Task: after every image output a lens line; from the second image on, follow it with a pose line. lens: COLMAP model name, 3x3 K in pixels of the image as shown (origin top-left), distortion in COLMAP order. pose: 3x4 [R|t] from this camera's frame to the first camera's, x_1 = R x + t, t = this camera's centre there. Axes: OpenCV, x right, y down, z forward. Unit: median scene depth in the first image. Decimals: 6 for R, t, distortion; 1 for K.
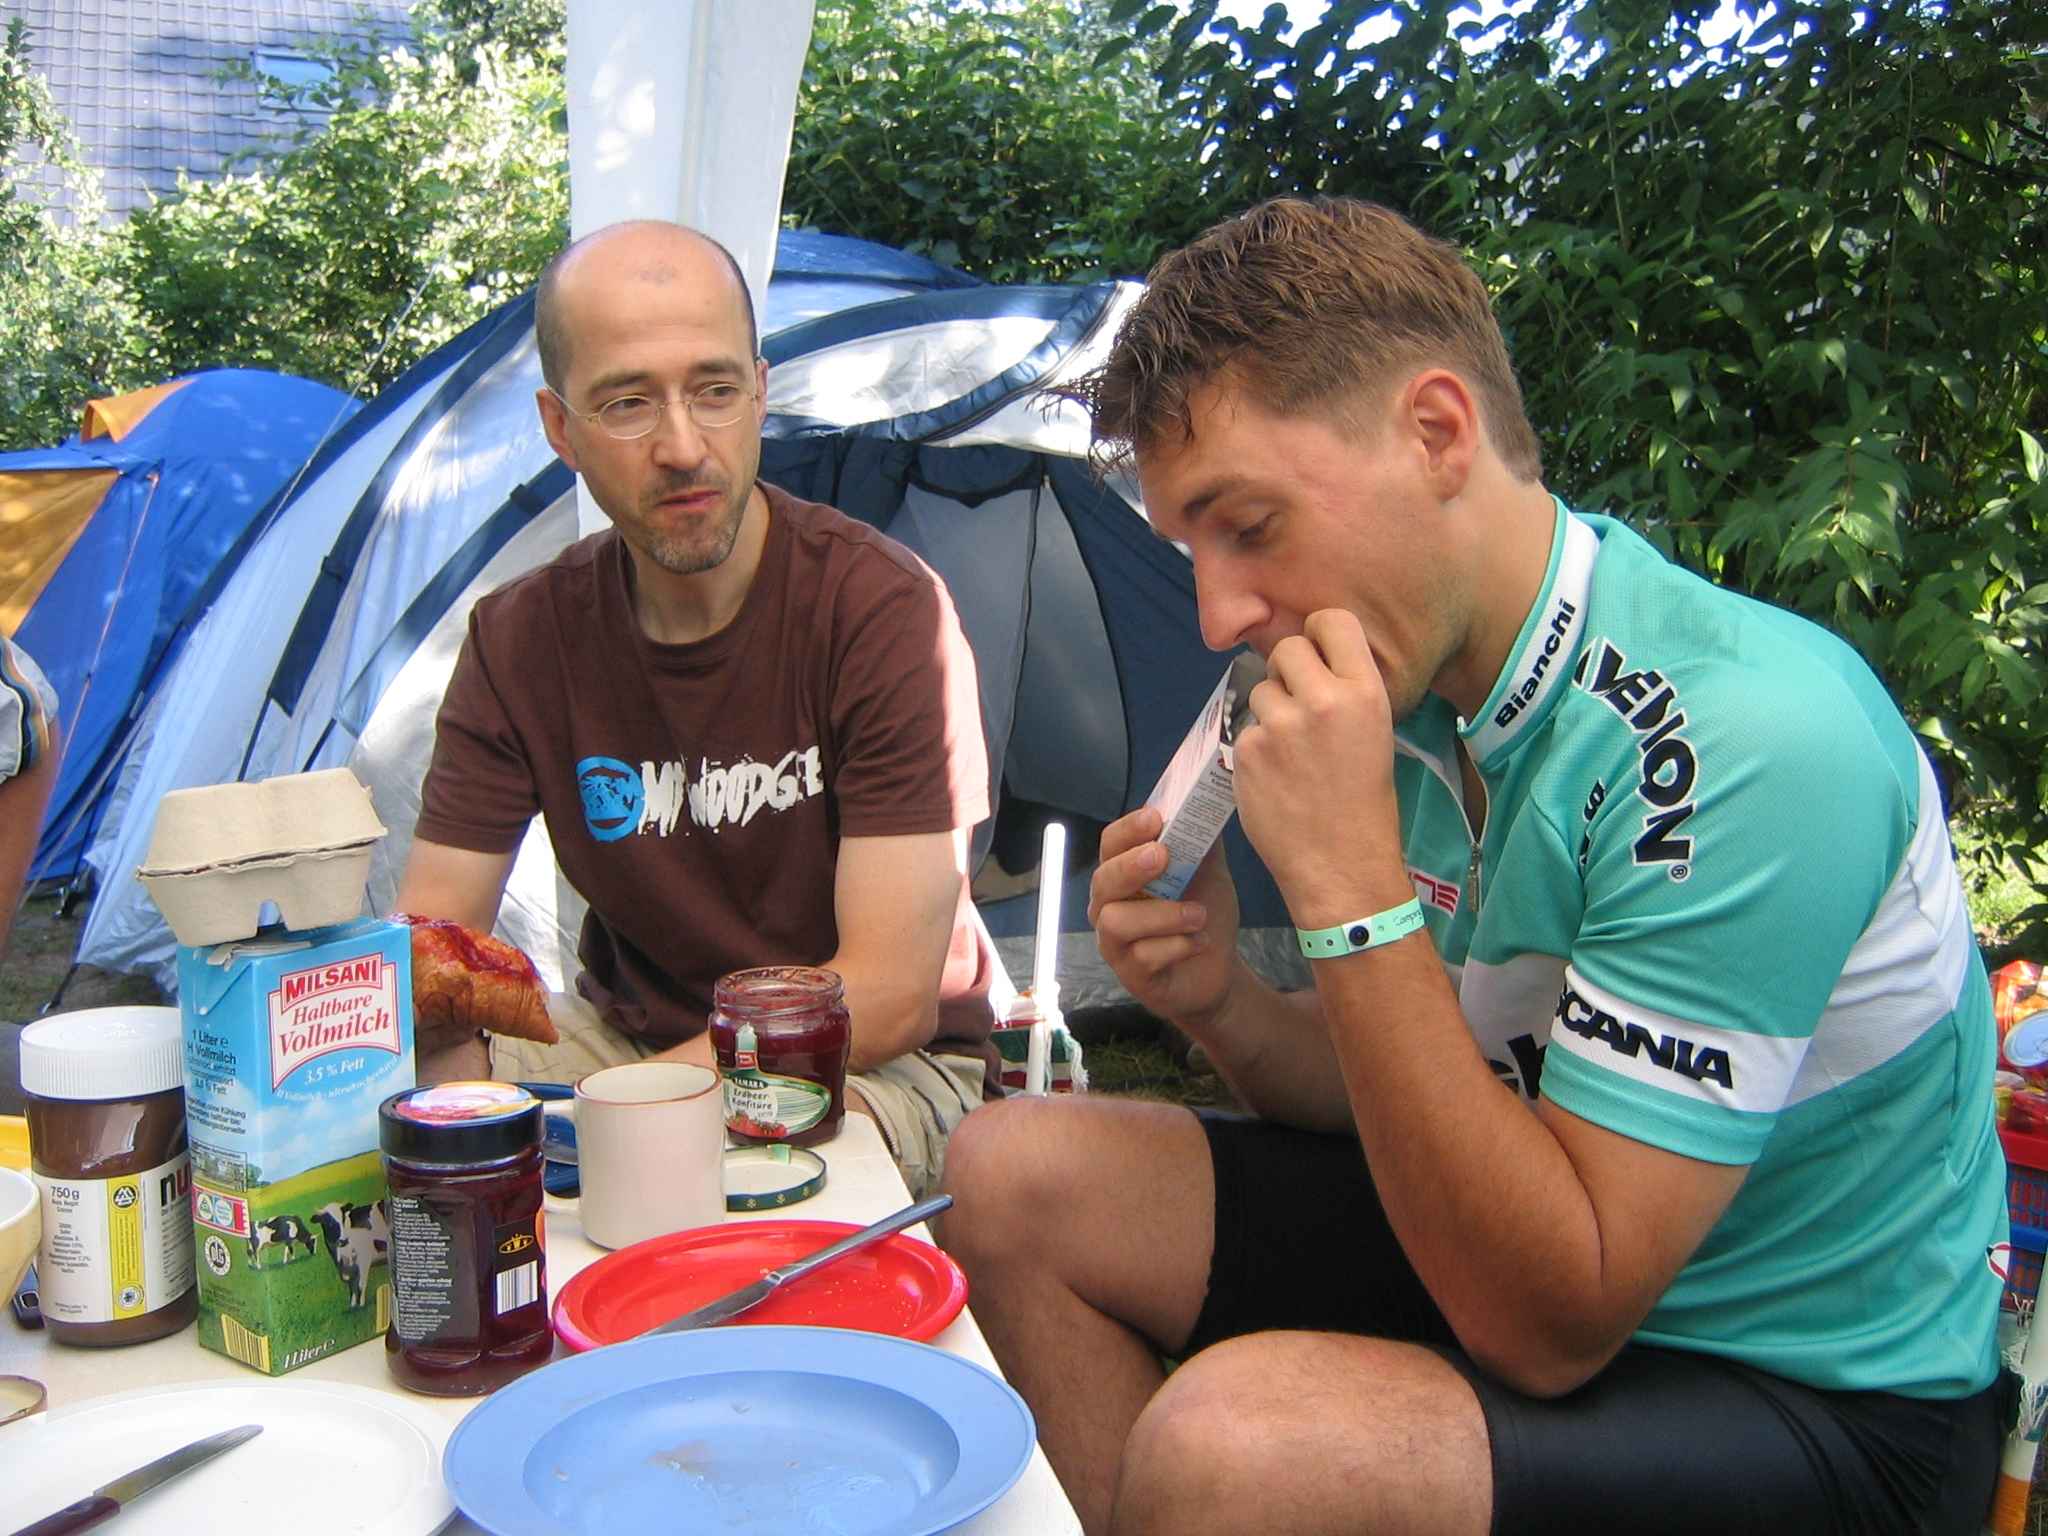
lens RADIAL K [[2137.4, 0, 1010.4], [0, 2137.4, 753.9], [0, 0, 1]] dist [-0.013602, 0.000000]
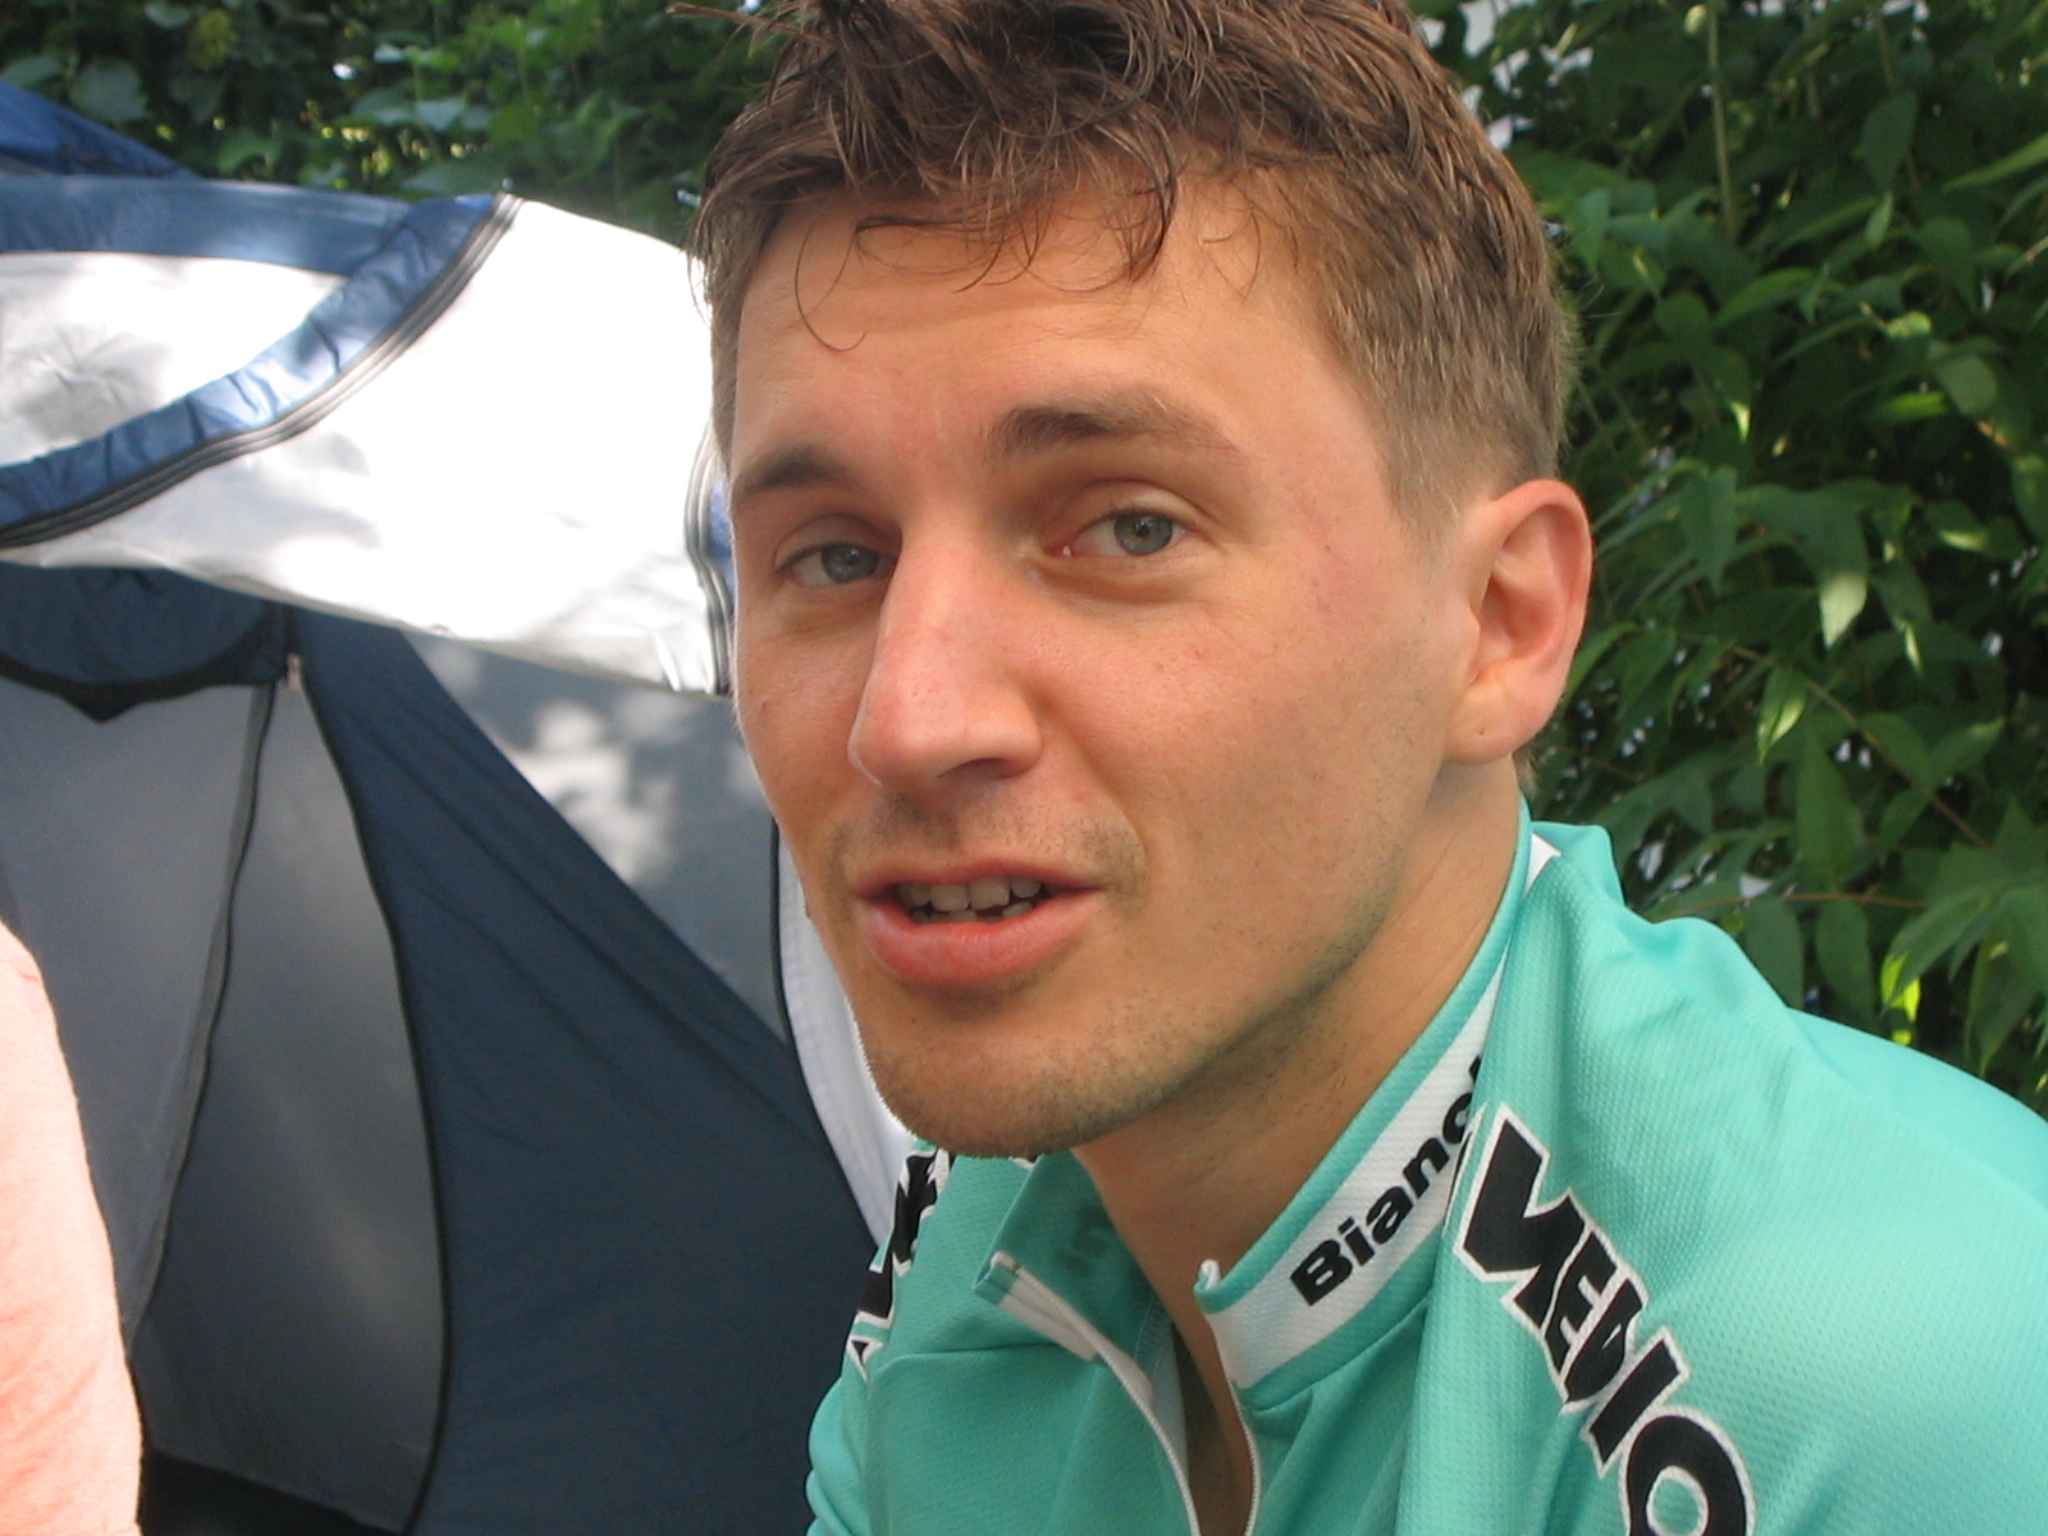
lens RADIAL K [[4203.7, 0, 1028.6], [0, 4203.7, 779.6], [0, 0, 1]] dist [0.046365, 0.000000]
pose [[0.990808, 0.078771, 0.109973, 0.066484], [-0.069000, 0.993549, -0.089995, -0.044375], [-0.116352, 0.081579, 0.989852, 0.197387]]
